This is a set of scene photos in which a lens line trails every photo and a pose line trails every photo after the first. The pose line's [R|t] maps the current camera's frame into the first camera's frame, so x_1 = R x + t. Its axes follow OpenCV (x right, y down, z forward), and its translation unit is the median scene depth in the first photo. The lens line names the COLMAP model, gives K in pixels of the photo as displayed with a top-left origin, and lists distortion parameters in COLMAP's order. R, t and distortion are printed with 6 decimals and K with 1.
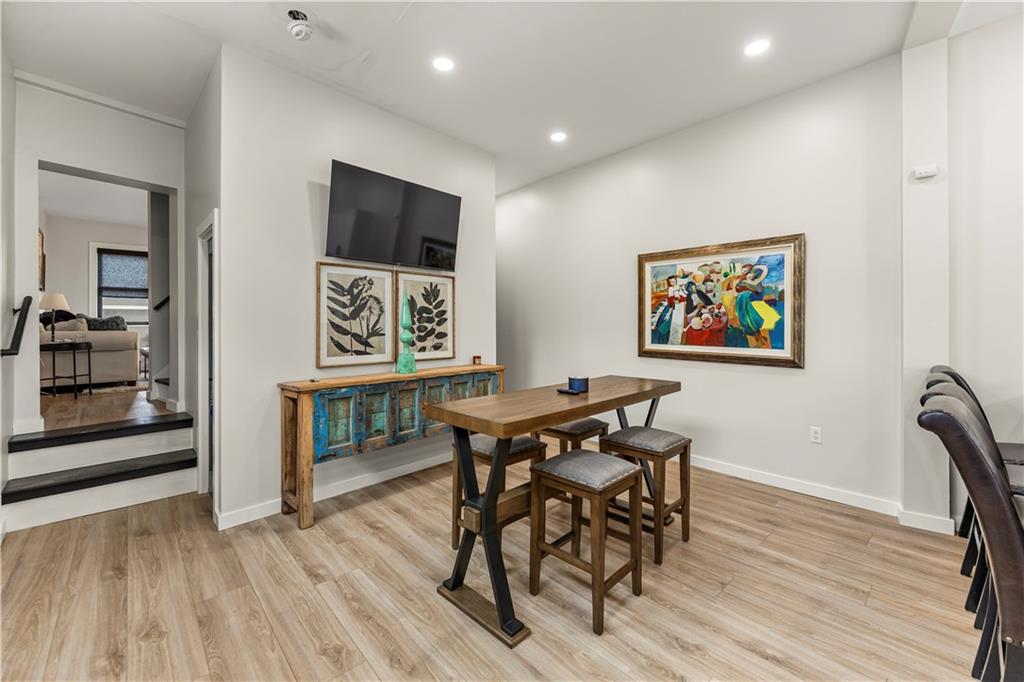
lens RADIAL K [[392.6, 0, 510.7], [0, 392.6, 330.3], [0, 0, 1]] dist [-0.000080, 0.000014]
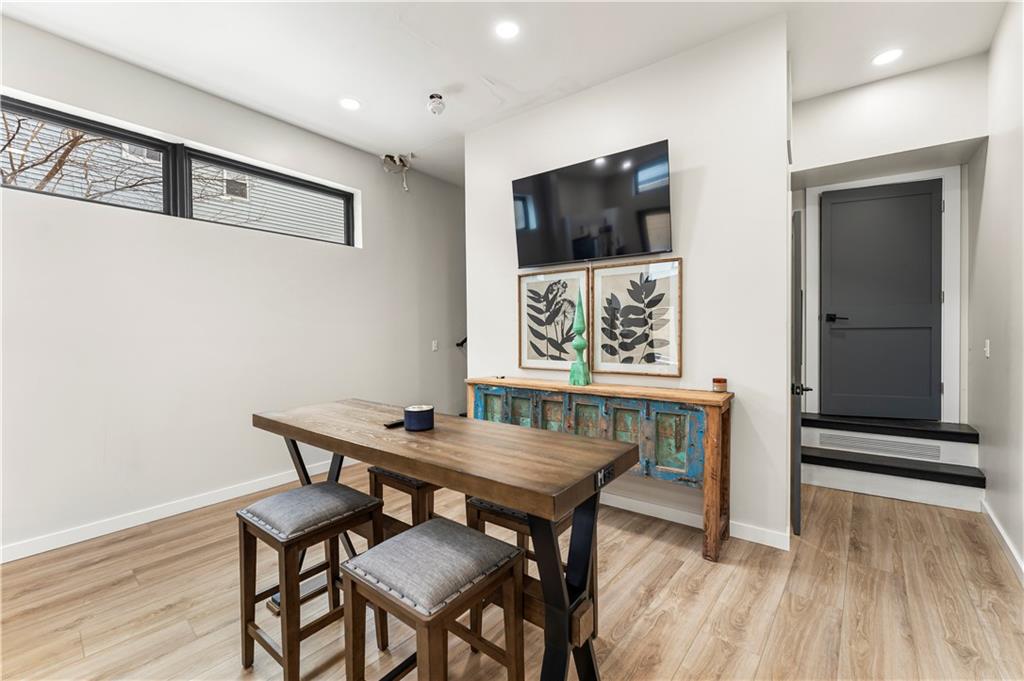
lens RADIAL K [[419.6, 0, 512.0], [0, 419.6, 340.5], [0, 0, 1]] dist [0.000519, 0.000046]
pose [[0.143047, 0.021967, -0.989472, 0.643767], [-0.003026, 0.999759, 0.021758, -0.009544], [0.989711, -0.000118, 0.143079, 0.725660]]
